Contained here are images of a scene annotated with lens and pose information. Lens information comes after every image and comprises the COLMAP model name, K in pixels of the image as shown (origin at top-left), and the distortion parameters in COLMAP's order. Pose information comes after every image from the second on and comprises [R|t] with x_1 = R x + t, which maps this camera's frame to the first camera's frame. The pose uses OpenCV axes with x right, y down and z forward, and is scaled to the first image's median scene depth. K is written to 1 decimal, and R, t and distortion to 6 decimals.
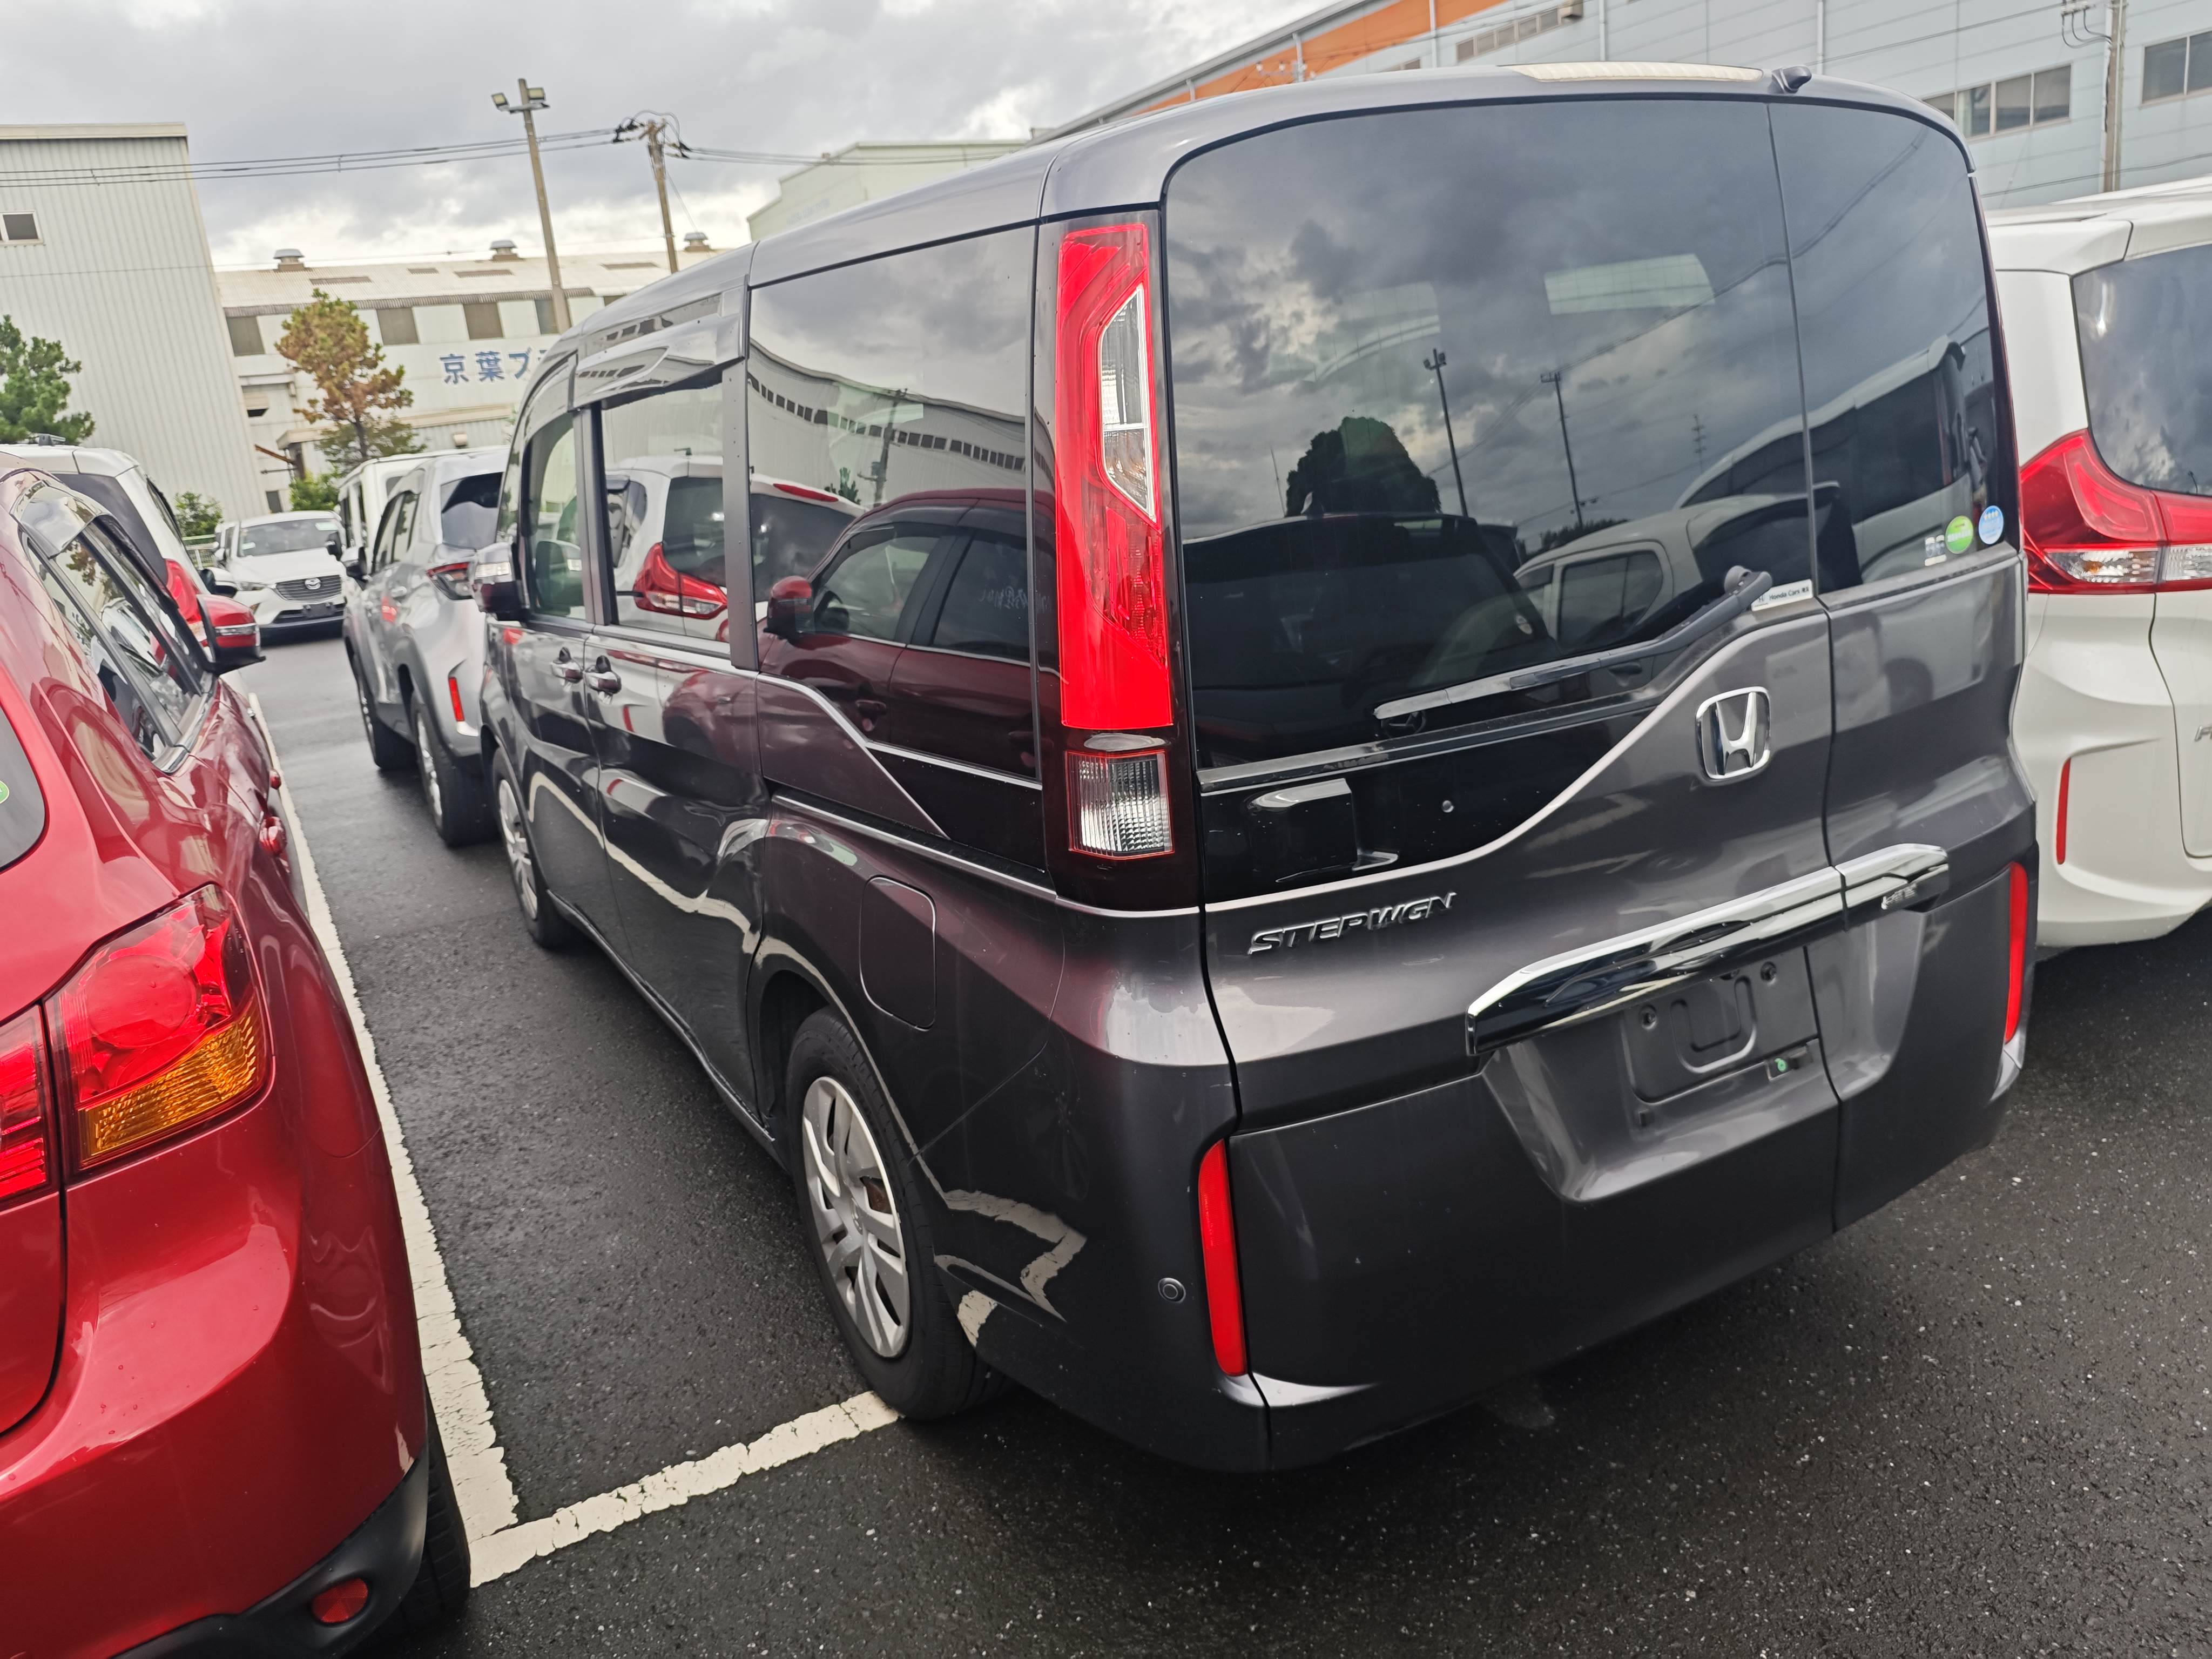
lens RADIAL K [[1633.0, 0, 1111.6], [0, 1633.0, 836.7], [0, 0, 1]] dist [0.040162, -0.044832]
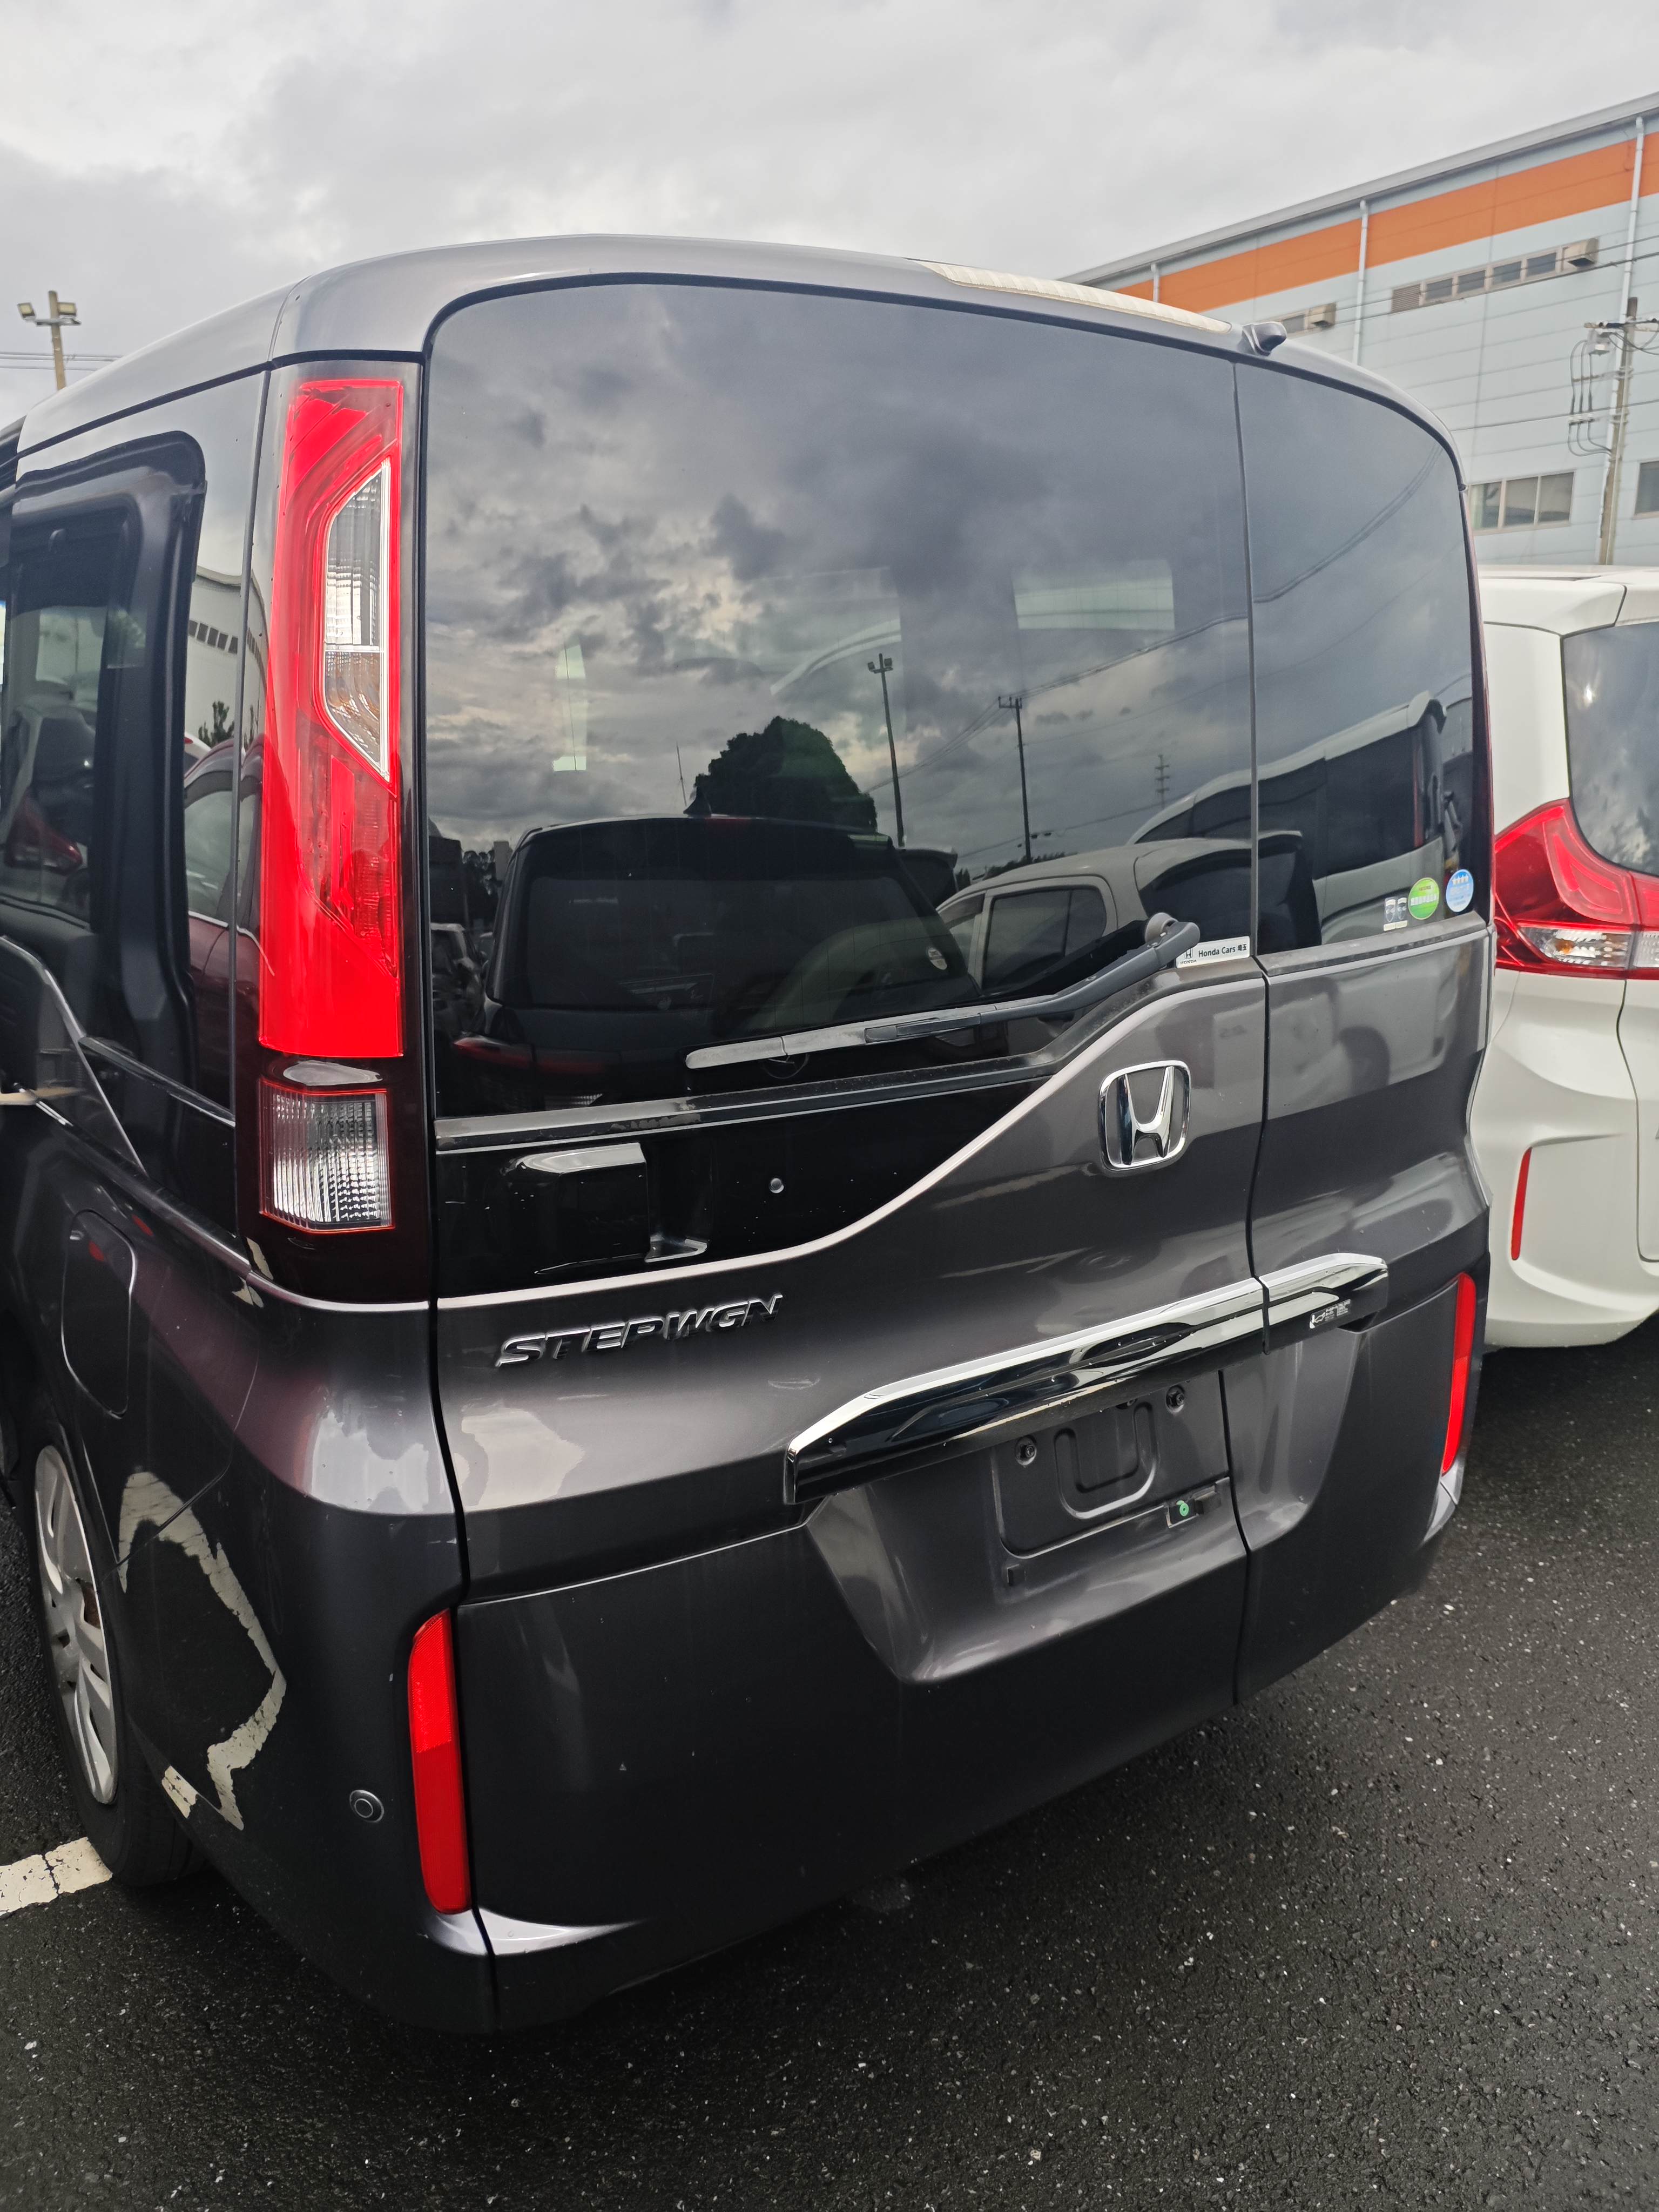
lens RADIAL K [[1628.7, 0, 826.8], [0, 1628.7, 1096.4], [0, 0, 1]] dist [0.047909, -0.054865]
pose [[0.990045, 0.073482, 0.120044, 0.105593], [-0.070725, 0.997128, -0.027075, -0.033173], [-0.121689, 0.018315, 0.992399, 0.179370]]
